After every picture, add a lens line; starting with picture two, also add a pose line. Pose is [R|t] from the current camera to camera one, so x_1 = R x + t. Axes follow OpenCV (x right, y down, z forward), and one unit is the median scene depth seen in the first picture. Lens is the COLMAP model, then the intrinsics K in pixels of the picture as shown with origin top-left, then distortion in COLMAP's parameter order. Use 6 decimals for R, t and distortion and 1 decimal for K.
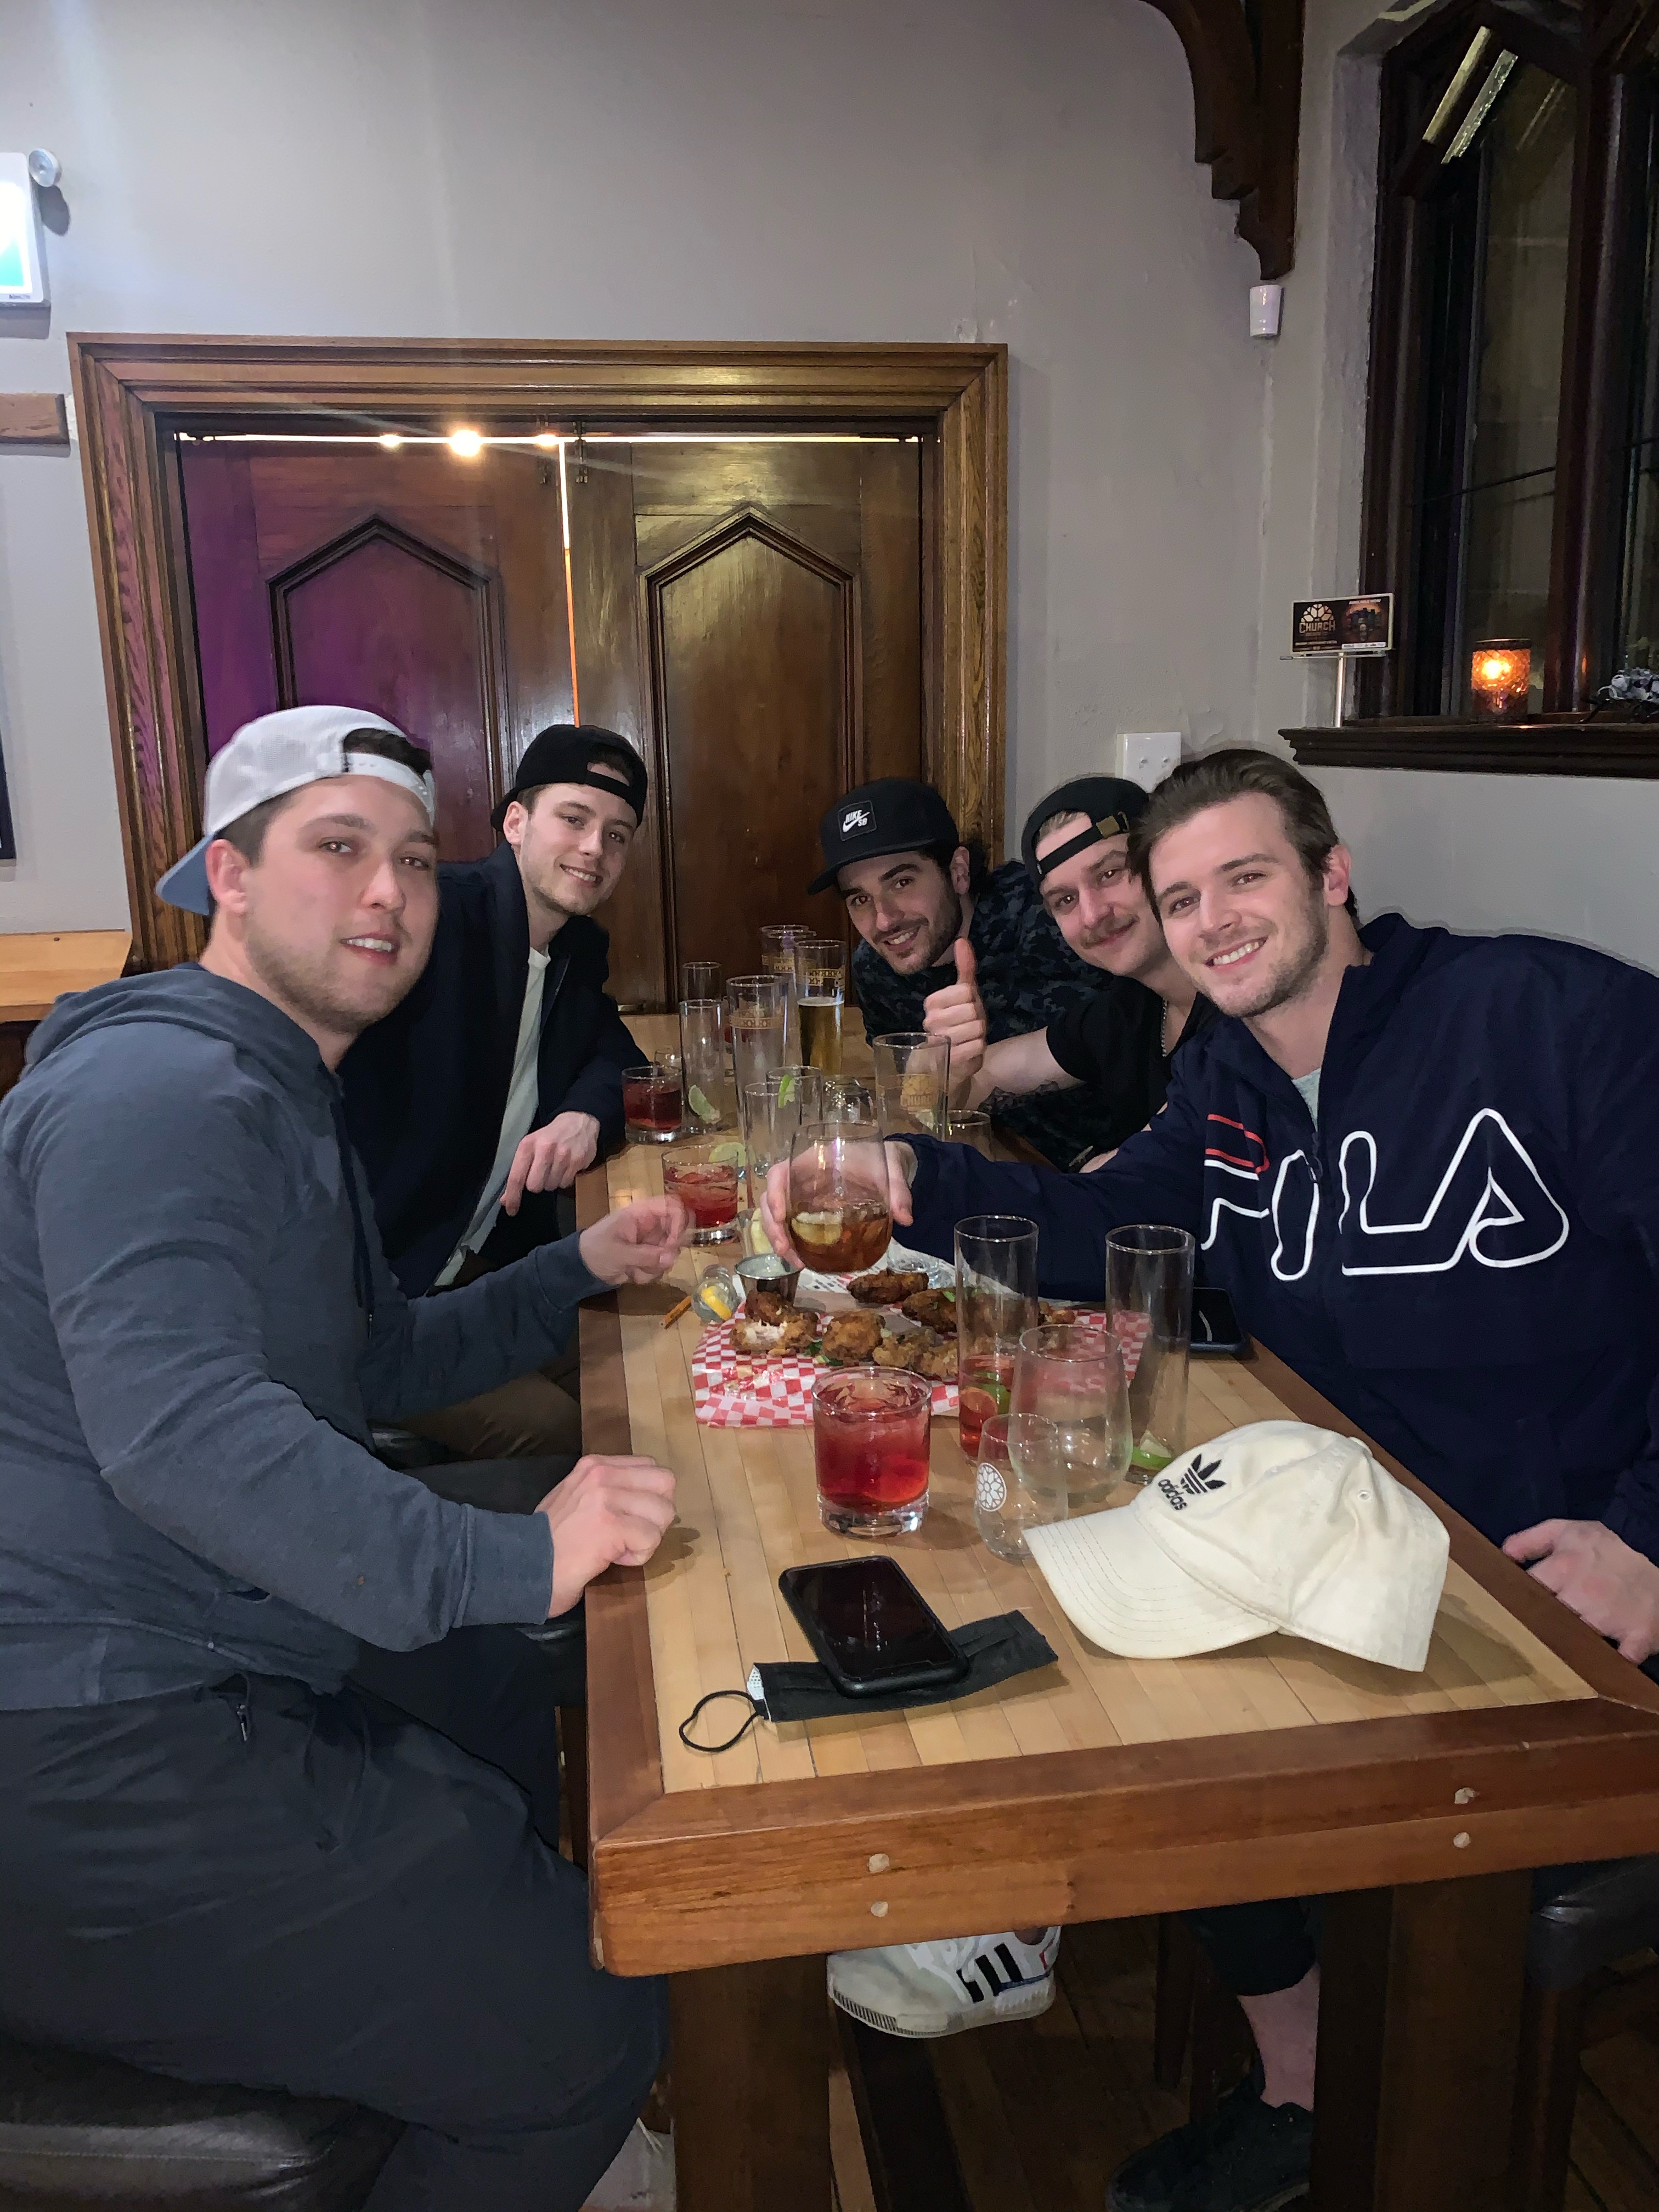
lens RADIAL K [[1696.1, 0, 832.1], [0, 1696.1, 1104.0], [0, 0, 1]] dist [0.002491, 0.000771]
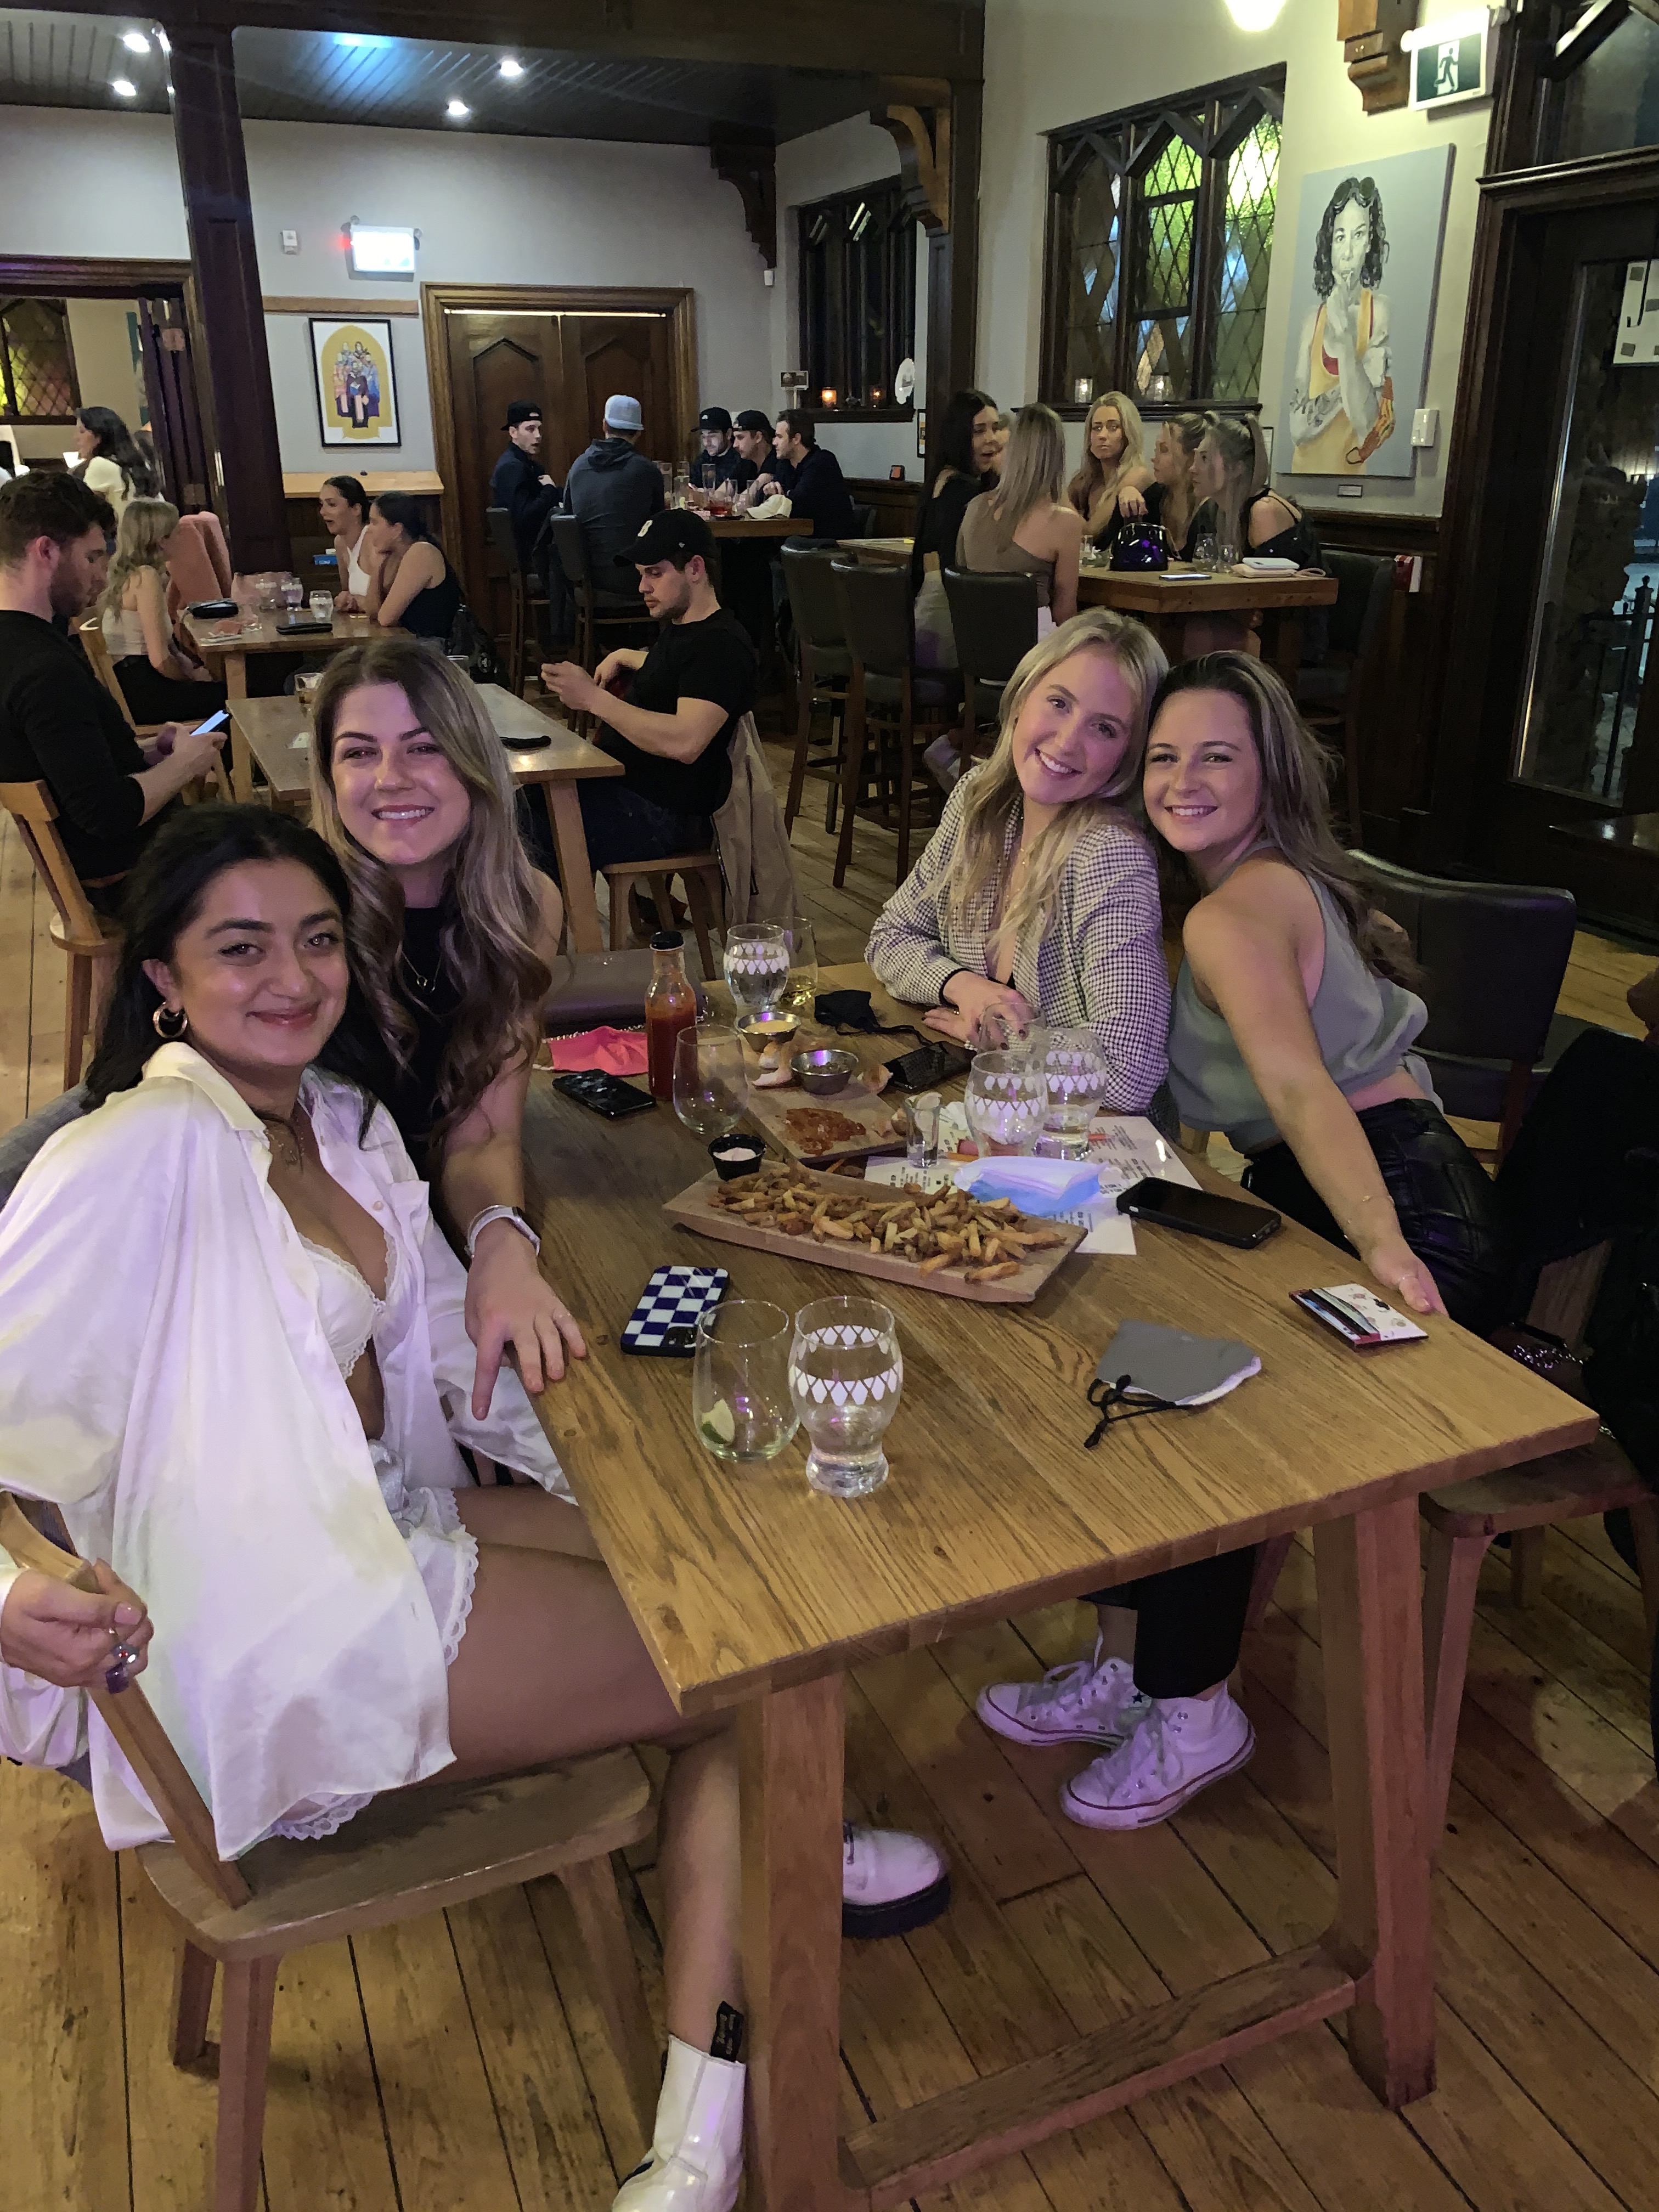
lens RADIAL K [[1696.1, 0, 825.8], [0, 1696.1, 1103.9], [0, 0, 1]] dist [0.002491, 0.000771]
pose [[0.966816, -0.085798, 0.240634, -0.603238], [0.043805, 0.983643, 0.174720, 0.574264], [-0.251689, -0.158381, 0.954761, -2.576396]]
